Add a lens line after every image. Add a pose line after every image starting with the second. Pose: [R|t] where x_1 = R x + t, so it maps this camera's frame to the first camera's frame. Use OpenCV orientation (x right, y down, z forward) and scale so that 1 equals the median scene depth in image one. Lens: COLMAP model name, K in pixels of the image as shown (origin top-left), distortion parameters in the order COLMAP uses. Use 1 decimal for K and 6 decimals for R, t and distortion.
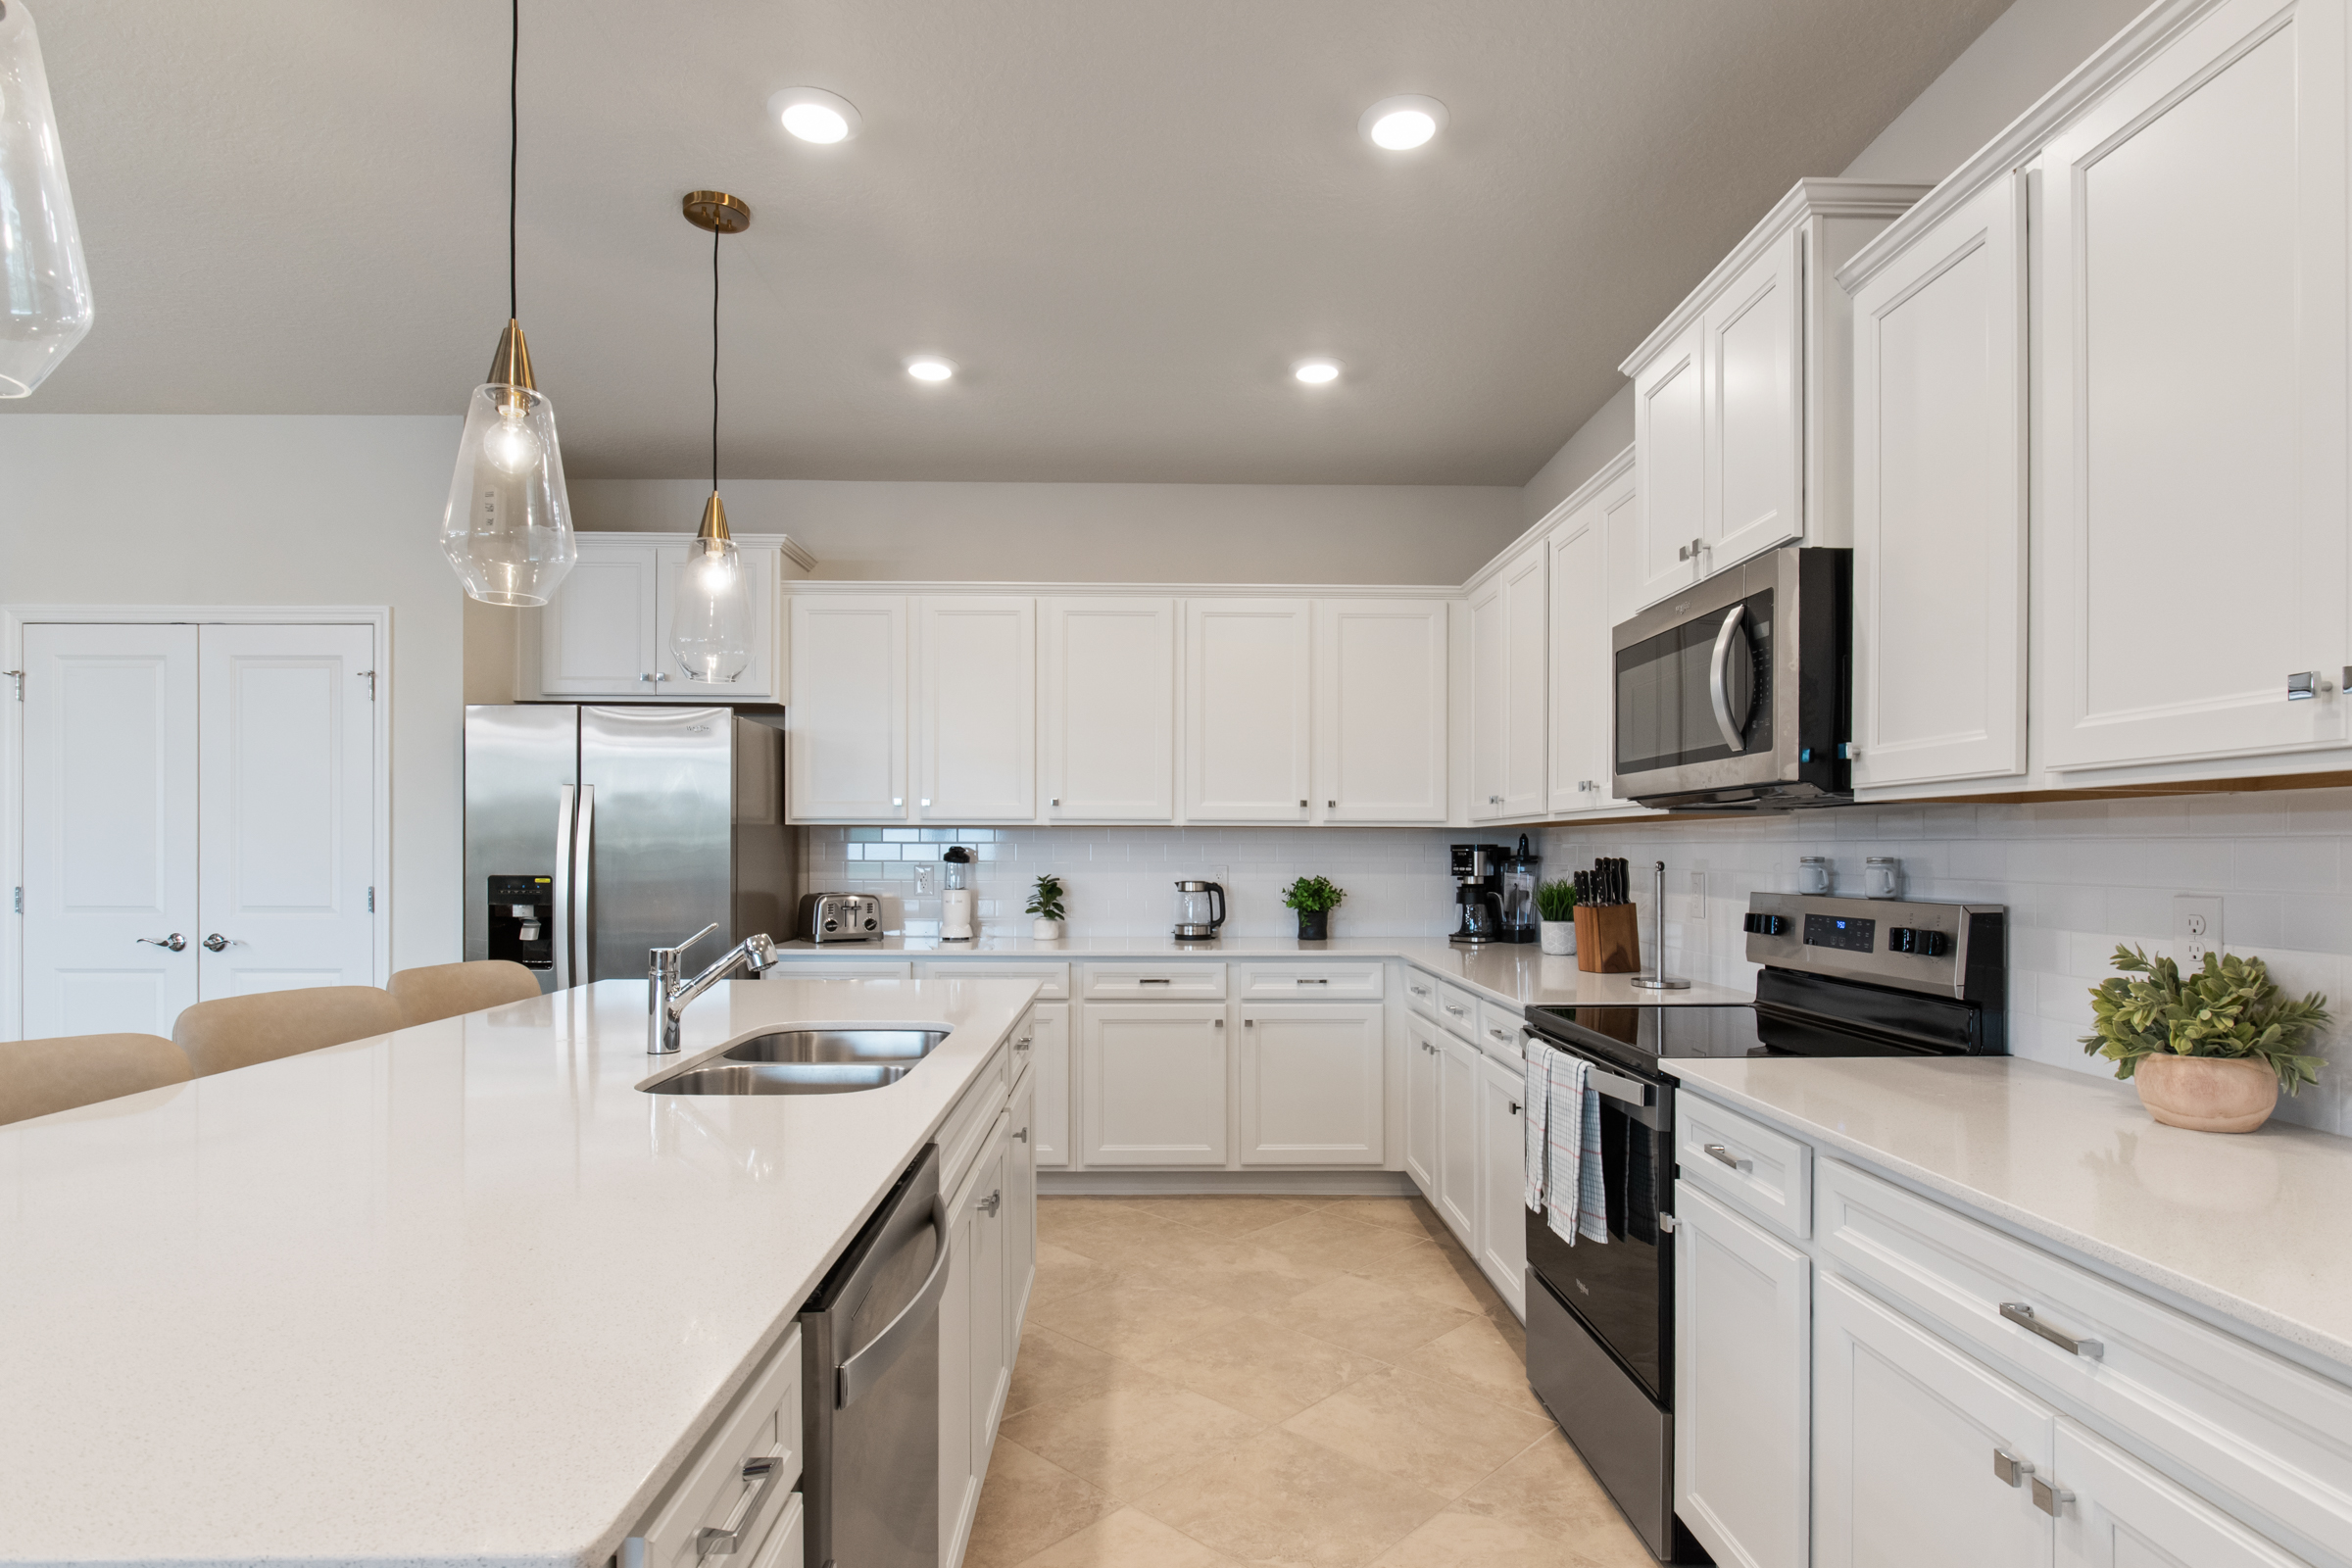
lens RADIAL K [[1219.3, 0, 1173.4], [0, 1219.3, 842.7], [0, 0, 1]] dist [-0.004171, -0.000347]
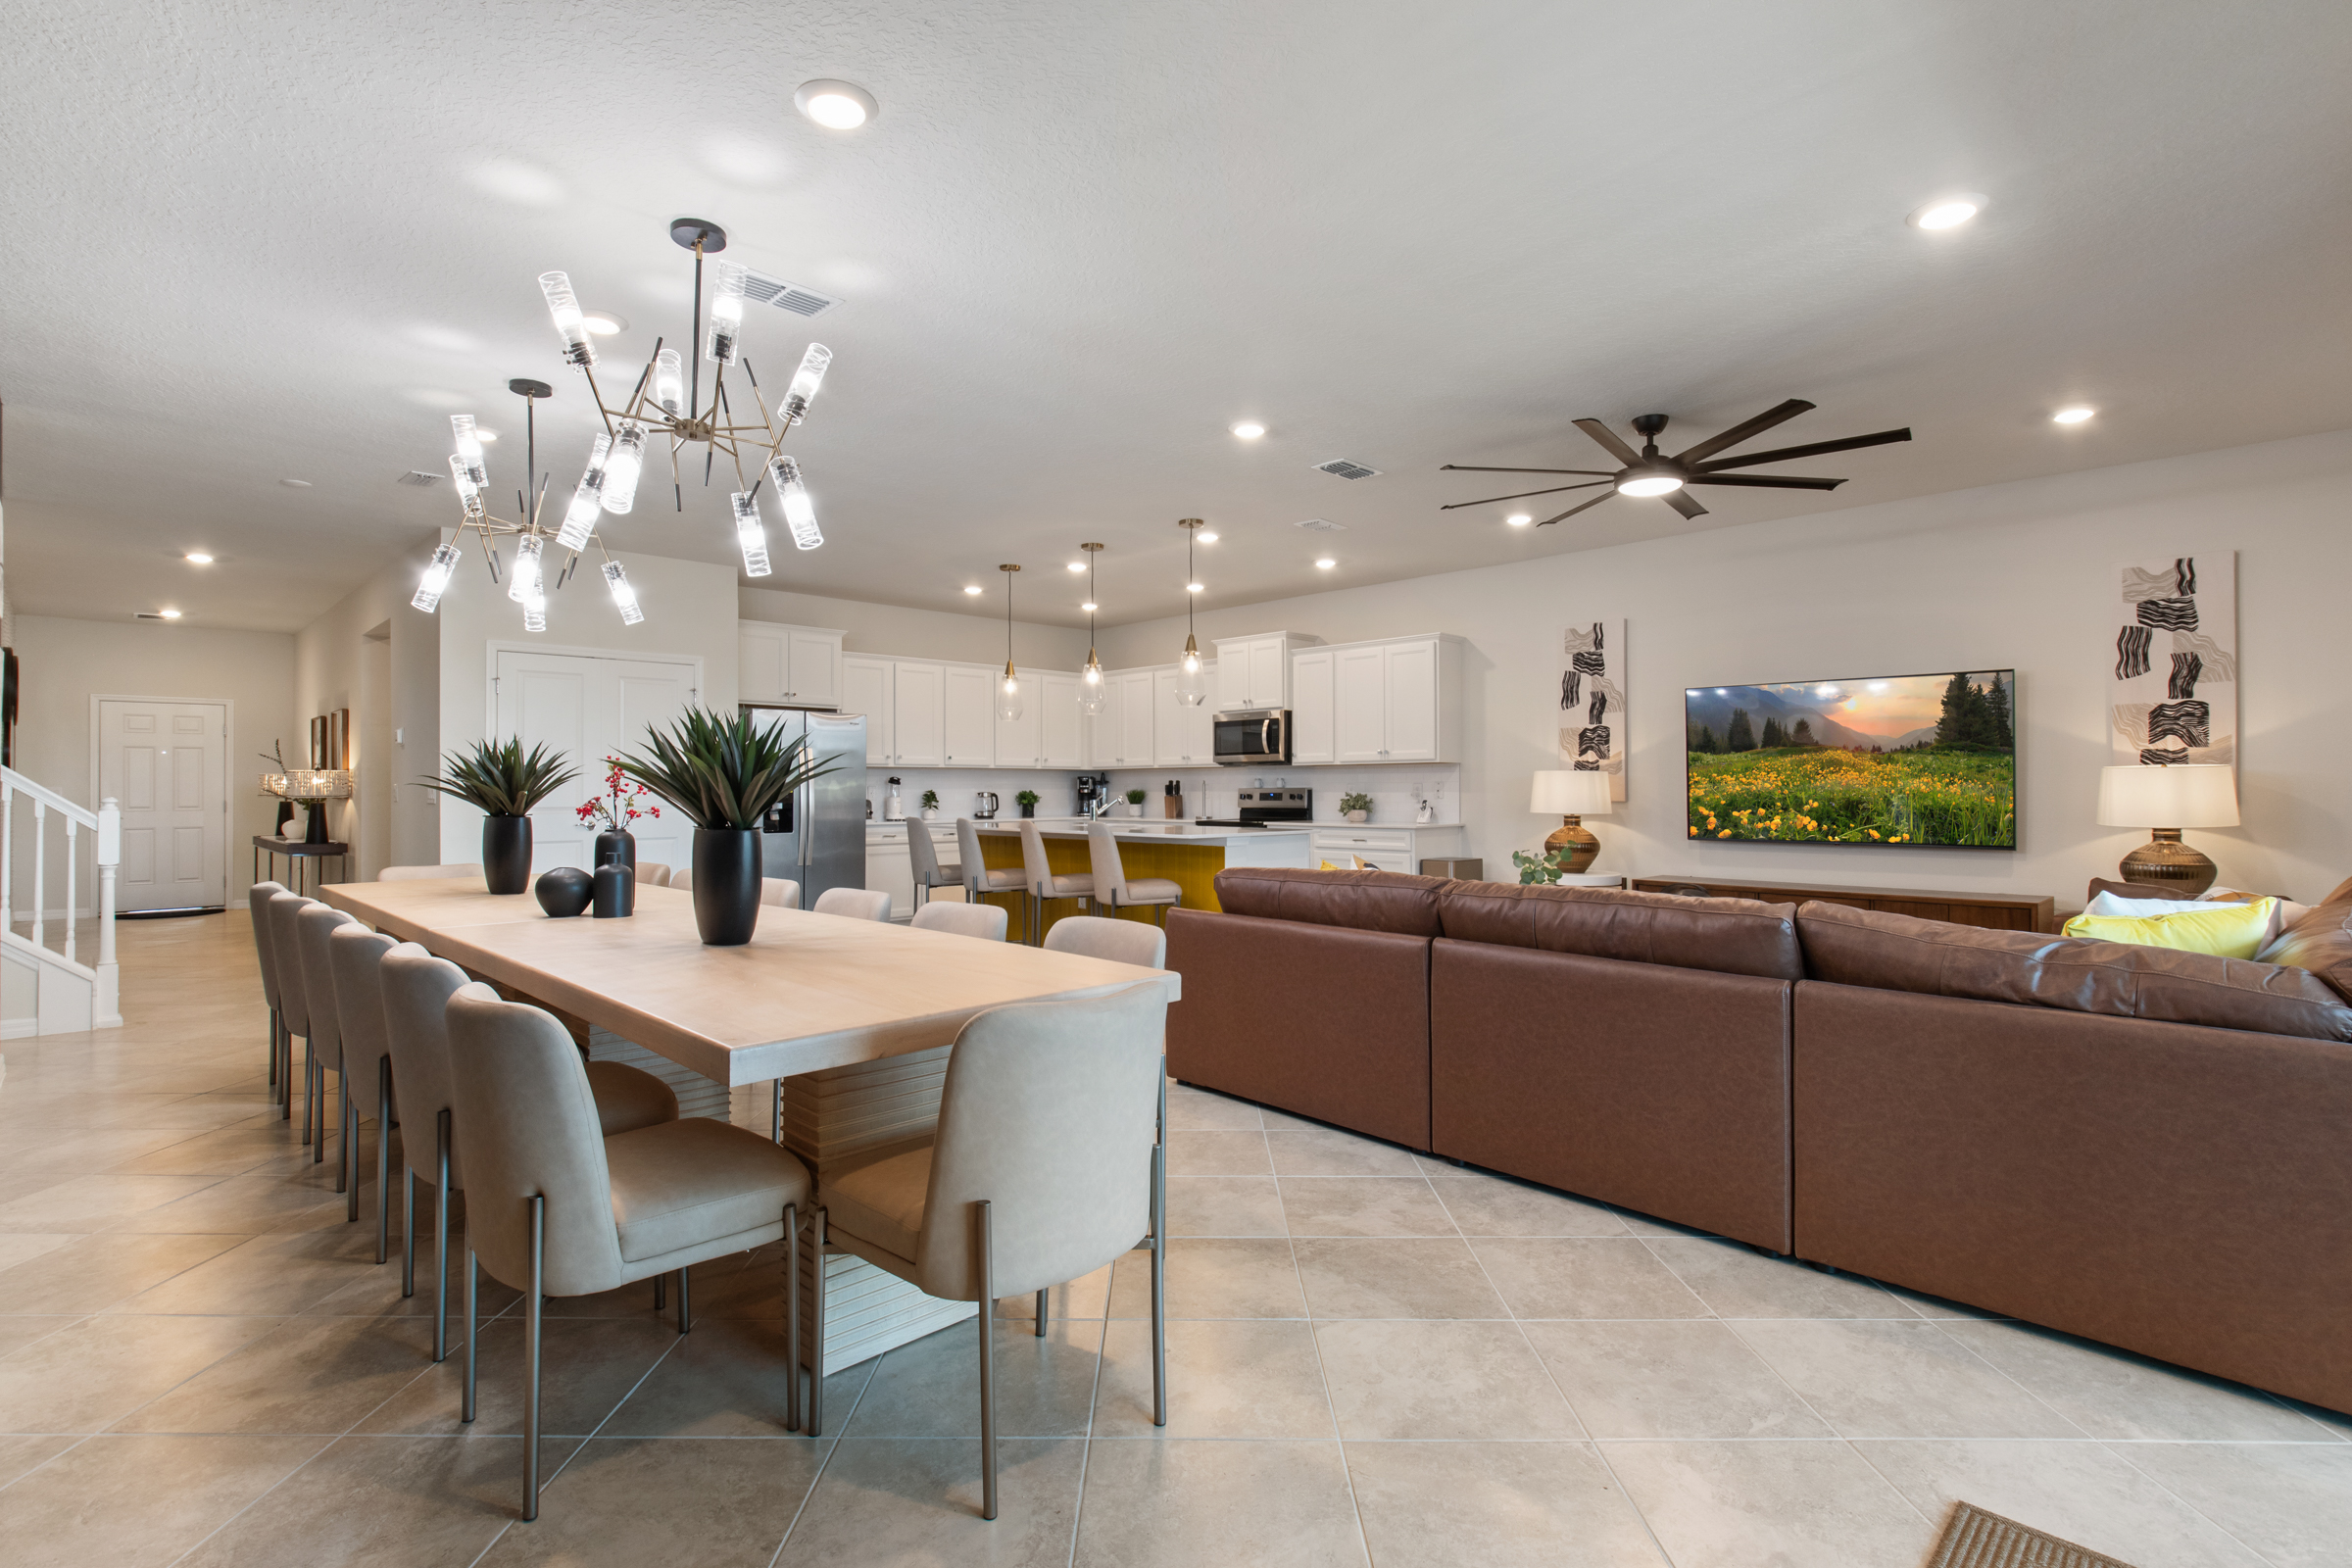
lens RADIAL K [[1063.0, 0, 1176.0], [0, 1063.0, 784.0], [0, 0, 1]] dist [-0.013530, 0.000633]
pose [[0.718700, -0.001711, 0.695319, -1.256579], [0.001302, 0.999999, 0.001115, 0.015306], [-0.695319, 0.000104, 0.718701, -0.781198]]
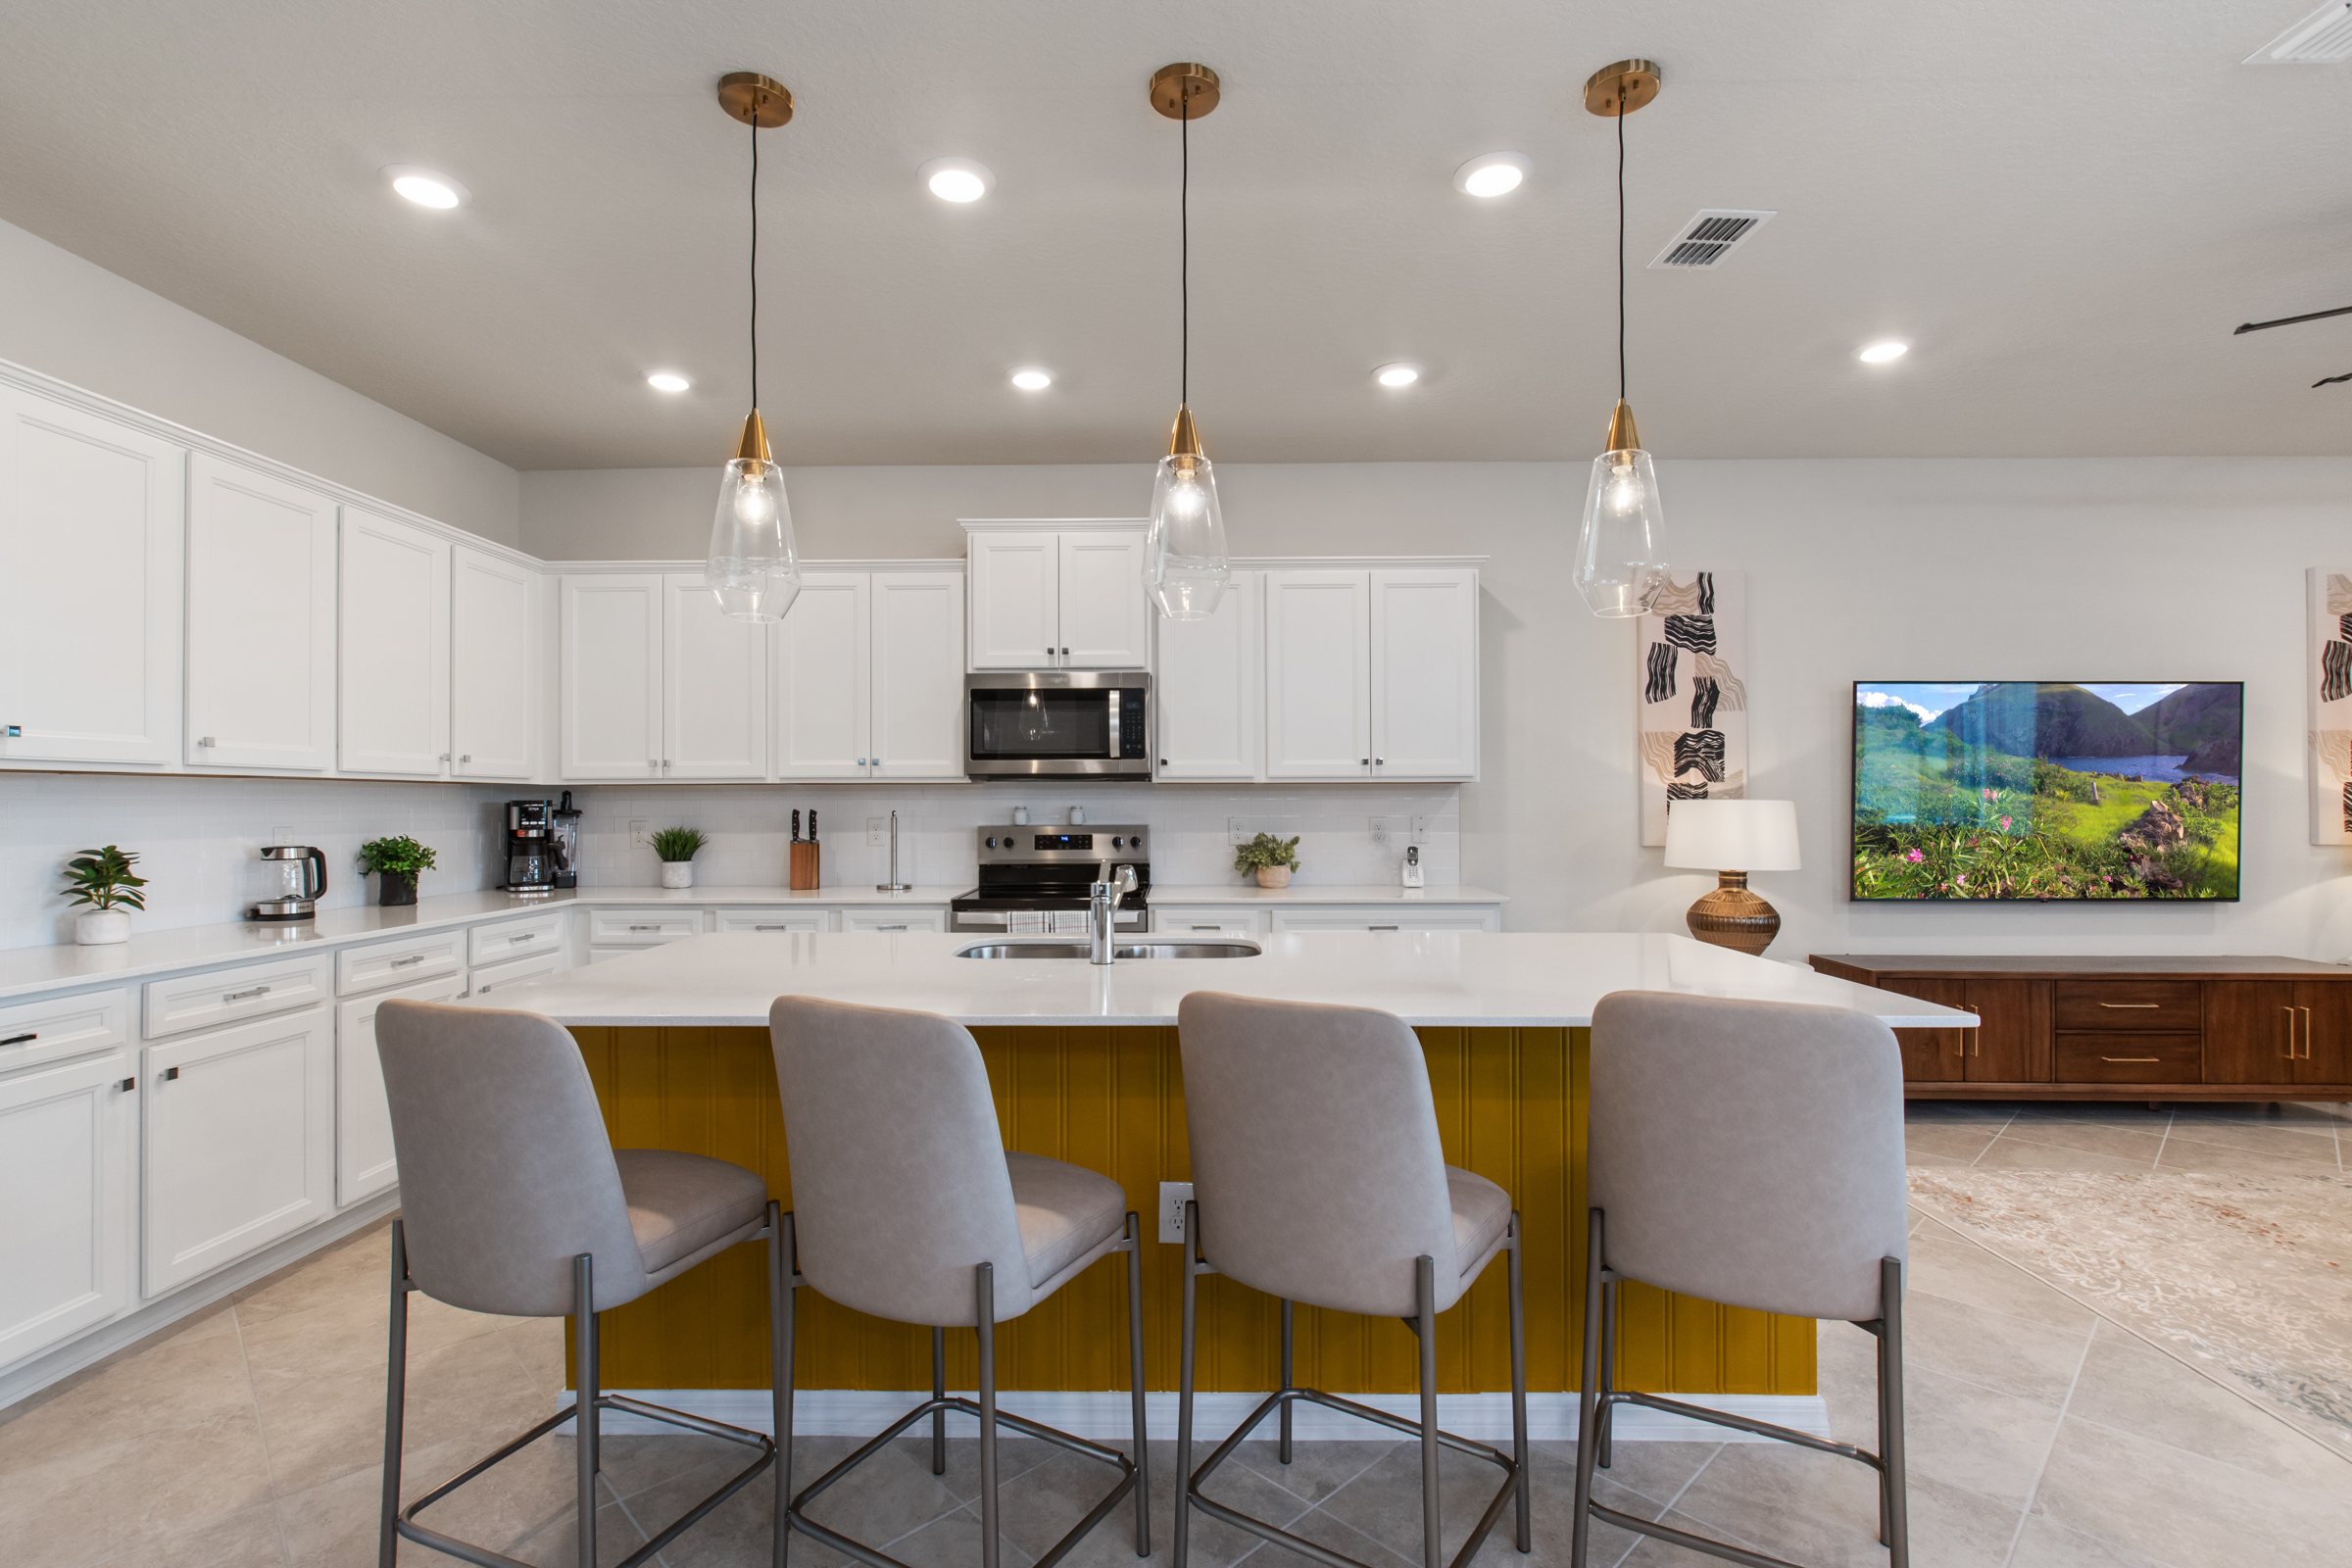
lens RADIAL K [[1083.8, 0, 1175.1], [0, 1083.8, 794.4], [0, 0, 1]] dist [-0.002515, -0.000629]
pose [[0.038434, 0.003625, 0.999255, -0.757871], [-0.002575, 0.999990, -0.003529, -0.002378], [-0.999258, -0.002437, 0.038443, 0.427715]]
